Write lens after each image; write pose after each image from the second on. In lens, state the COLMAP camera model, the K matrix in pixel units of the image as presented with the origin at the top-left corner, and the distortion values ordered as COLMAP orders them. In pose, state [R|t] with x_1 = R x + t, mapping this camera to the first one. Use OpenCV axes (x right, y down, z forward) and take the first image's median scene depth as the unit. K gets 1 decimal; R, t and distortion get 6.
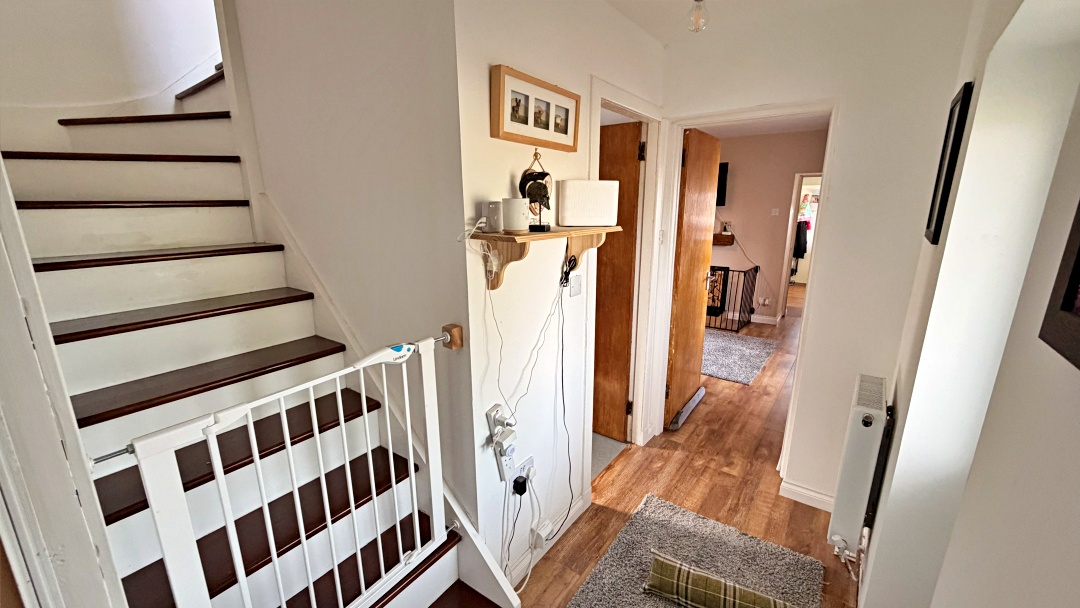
lens RADIAL K [[430.1, 0, 537.9], [0, 430.1, 304.3], [0, 0, 1]] dist [0.002519, -0.000740]
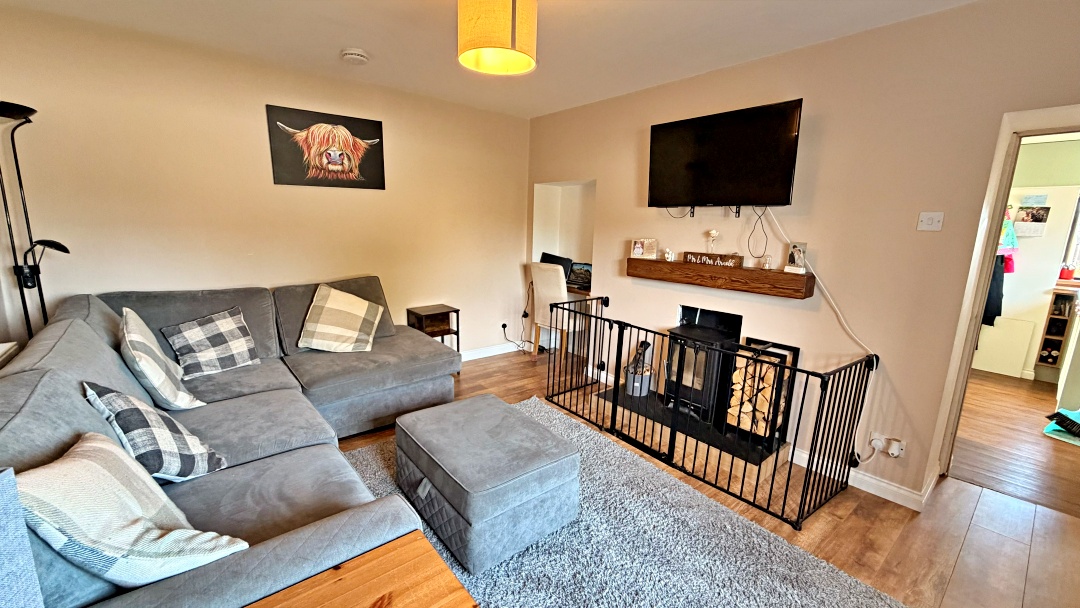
lens RADIAL K [[430.1, 0, 540.2], [0, 430.1, 303.1], [0, 0, 1]] dist [0.002519, -0.000740]
pose [[0.968717, 0.077899, -0.235626, 0.298662], [-0.090319, 0.995011, -0.042366, -0.091416], [0.231151, 0.062322, 0.970920, 0.530965]]
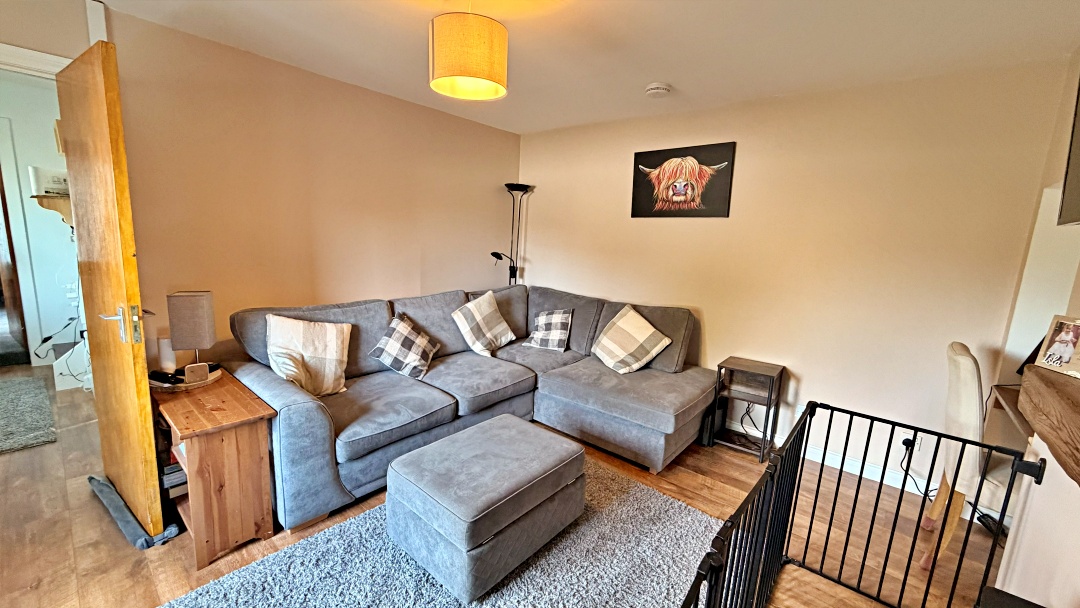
lens RADIAL K [[430.1, 0, 537.6], [0, 430.1, 305.2], [0, 0, 1]] dist [0.002519, -0.000740]
pose [[-0.078184, 0.166768, -0.982891, 0.458886], [-0.282686, 0.941735, 0.182272, -0.166521], [0.956021, 0.292101, -0.026486, 0.813273]]
